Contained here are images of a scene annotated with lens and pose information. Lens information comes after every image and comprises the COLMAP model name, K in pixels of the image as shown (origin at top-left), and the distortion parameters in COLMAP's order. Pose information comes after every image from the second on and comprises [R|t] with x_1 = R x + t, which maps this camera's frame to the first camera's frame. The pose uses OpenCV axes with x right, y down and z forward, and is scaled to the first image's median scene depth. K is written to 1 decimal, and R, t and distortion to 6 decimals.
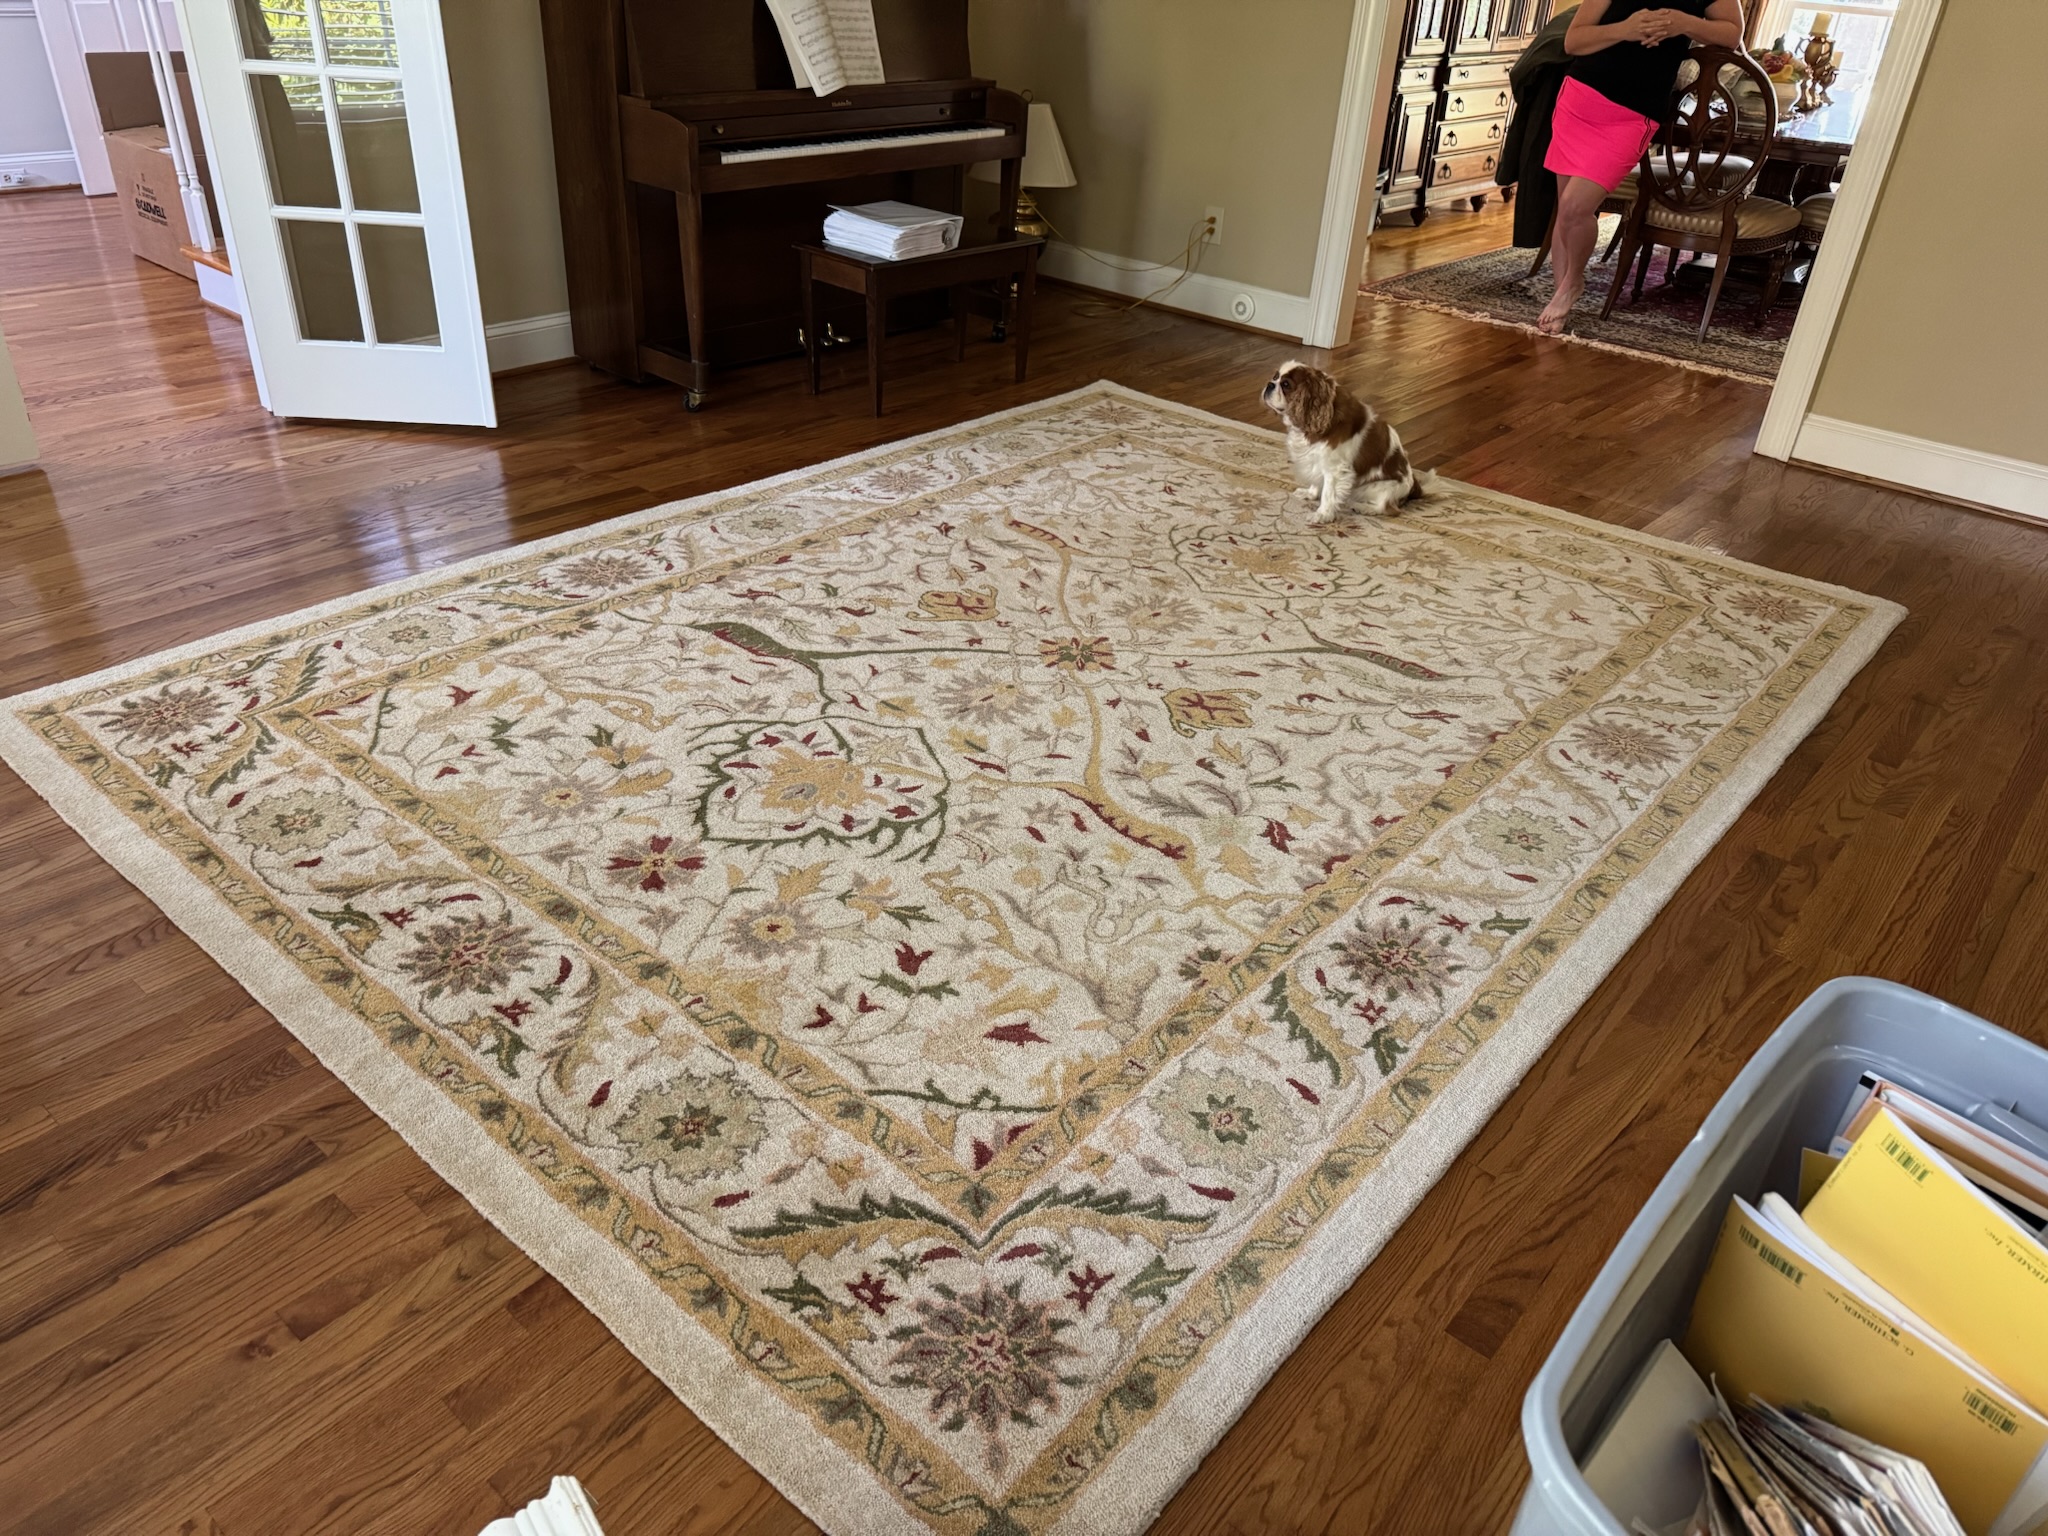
lens RADIAL K [[1436.0, 0, 1029.3], [0, 1436.0, 796.4], [0, 0, 1]] dist [0.063655, -0.086365]
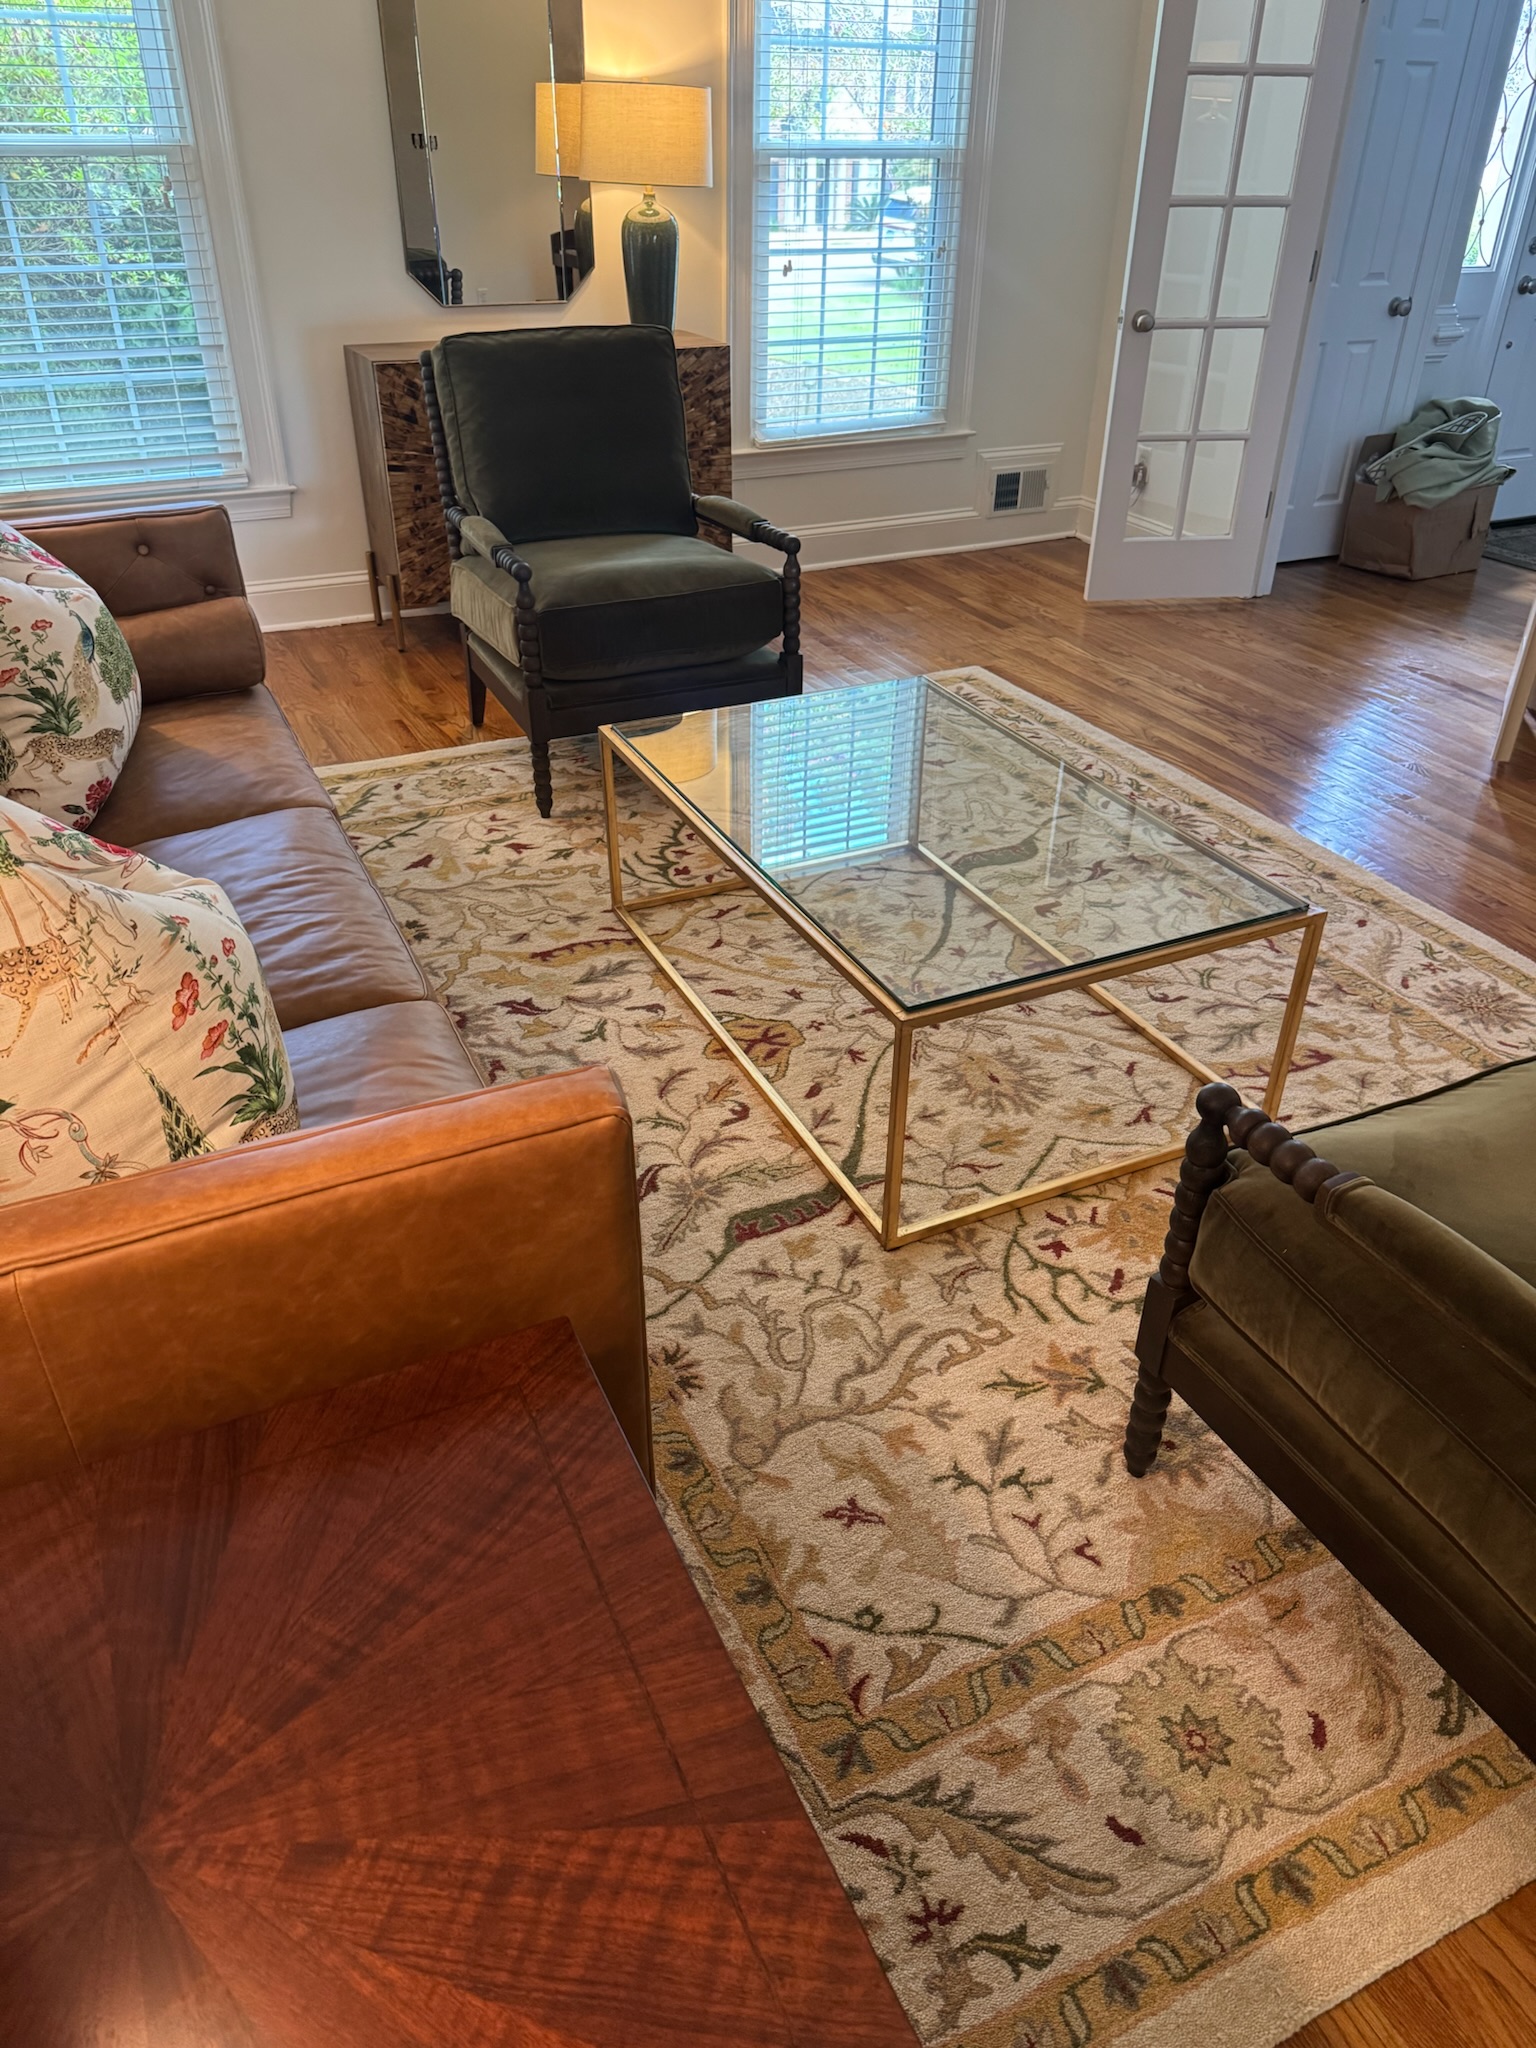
lens RADIAL K [[1436.0, 0, 772.5], [0, 1436.0, 1027.6], [0, 0, 1]] dist [0.063655, -0.086365]
pose [[-0.396217, 0.441098, -0.805261, 0.931403], [-0.513784, 0.620353, 0.592611, -0.672246], [0.760945, 0.648533, -0.019165, 1.098753]]
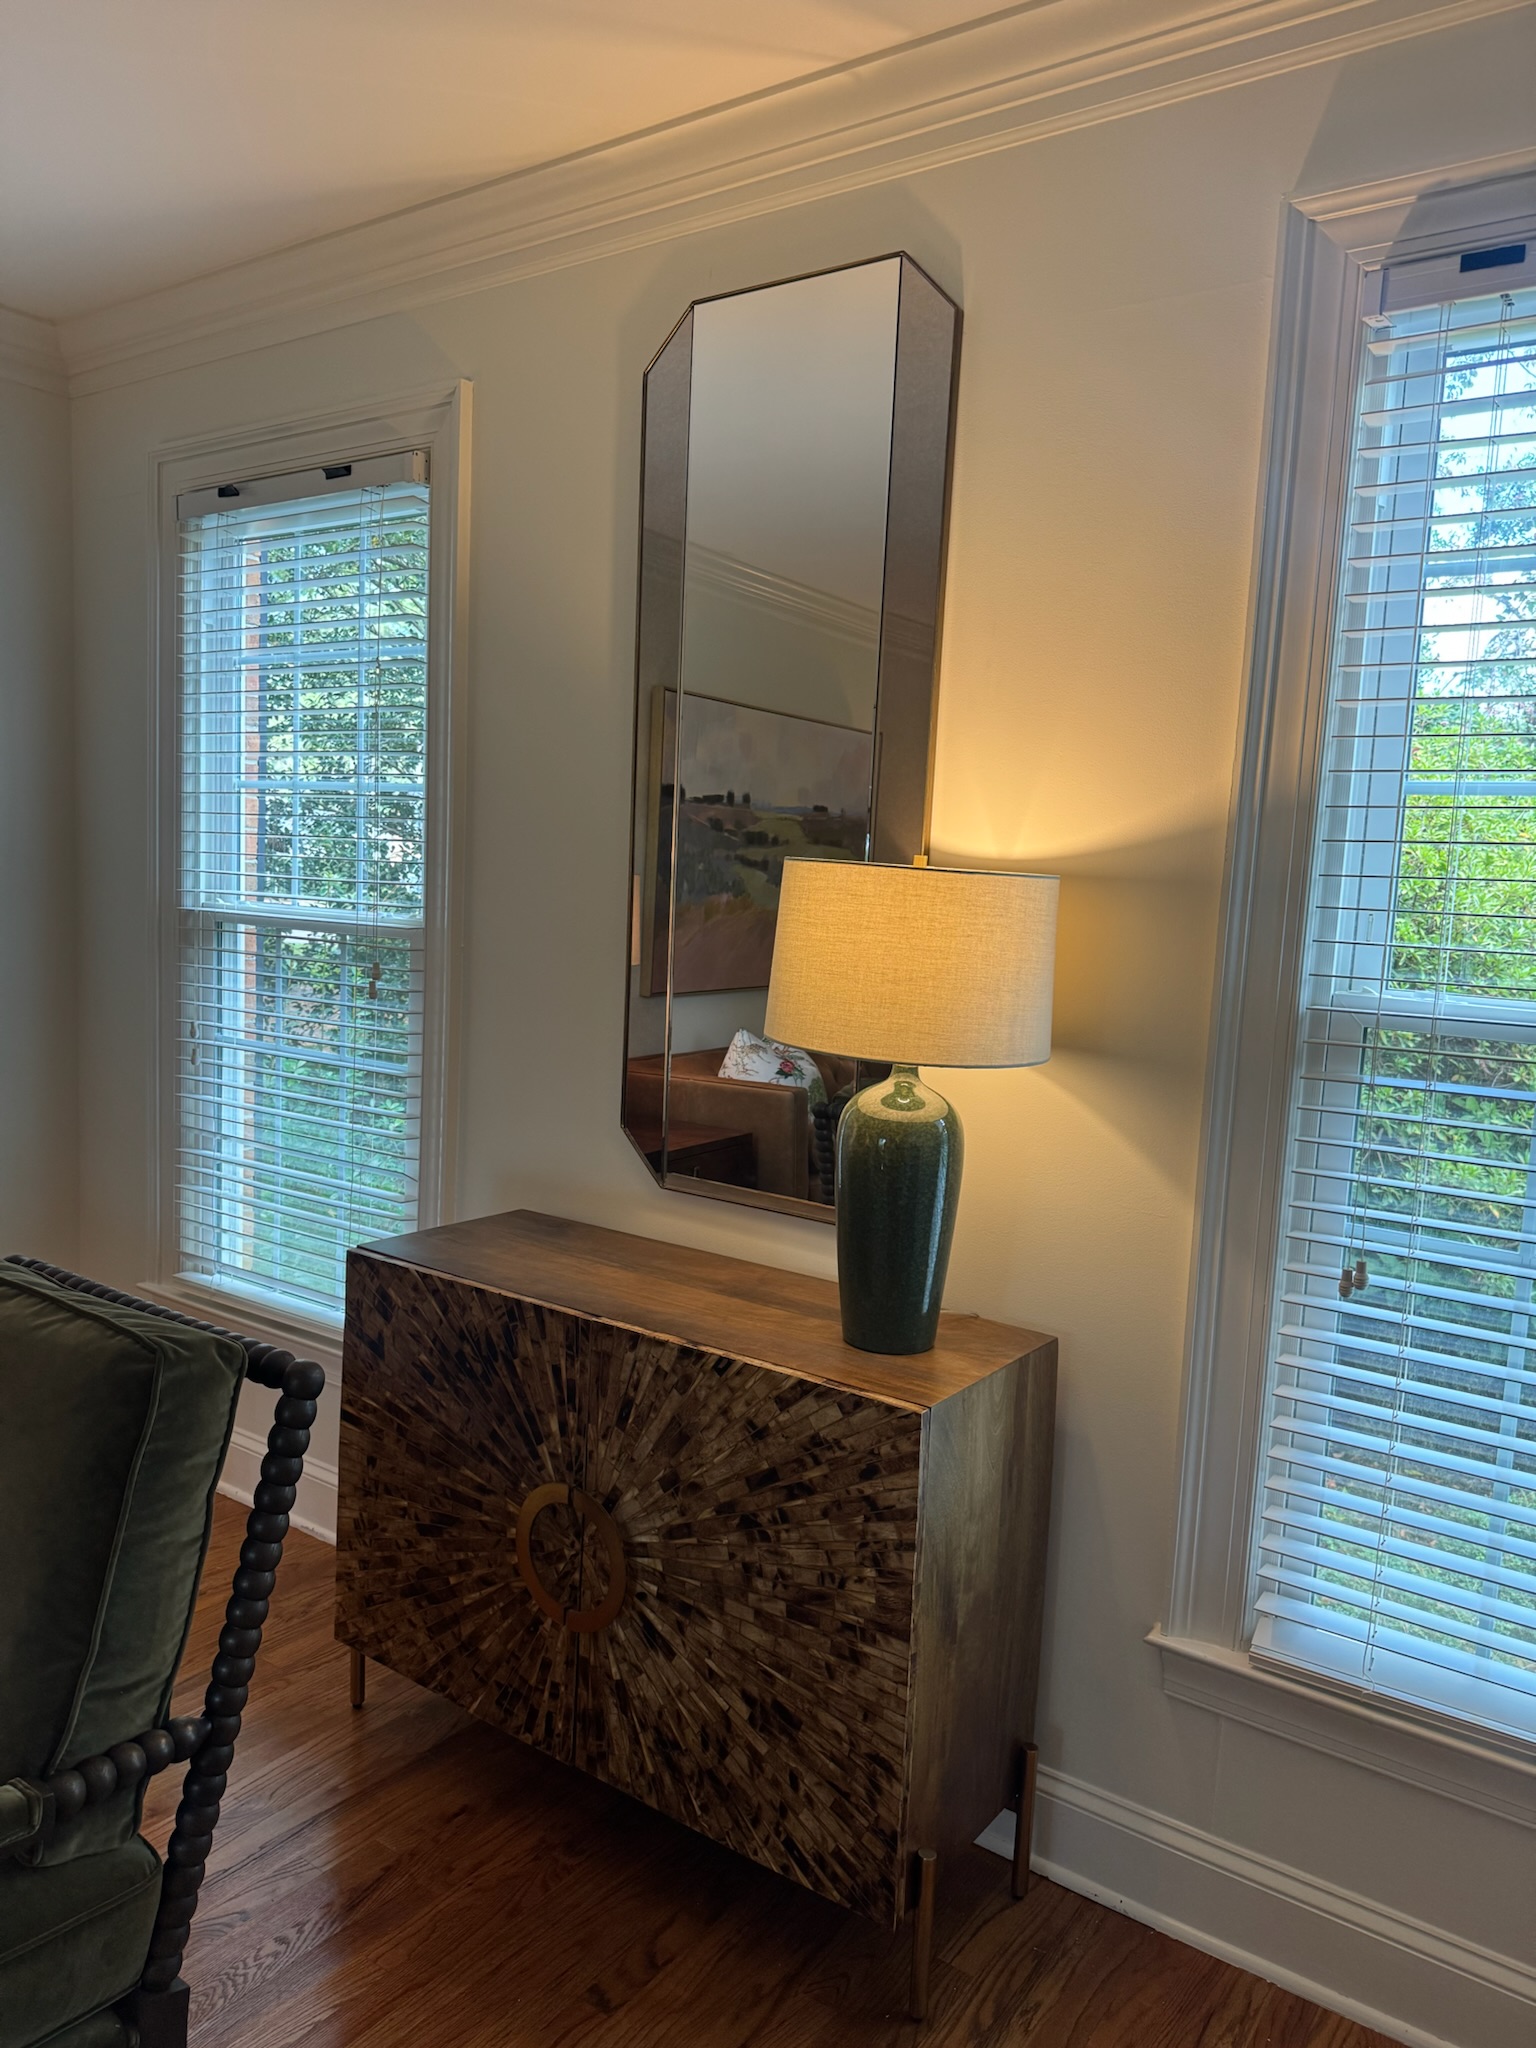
lens RADIAL K [[1436.0, 0, 780.7], [0, 1436.0, 1049.0], [0, 0, 1]] dist [0.063655, -0.086365]
pose [[-0.989898, -0.091245, -0.108520, -0.615502], [-0.138950, 0.776562, 0.614528, -0.669783], [0.028200, 0.623398, -0.781396, 0.925342]]
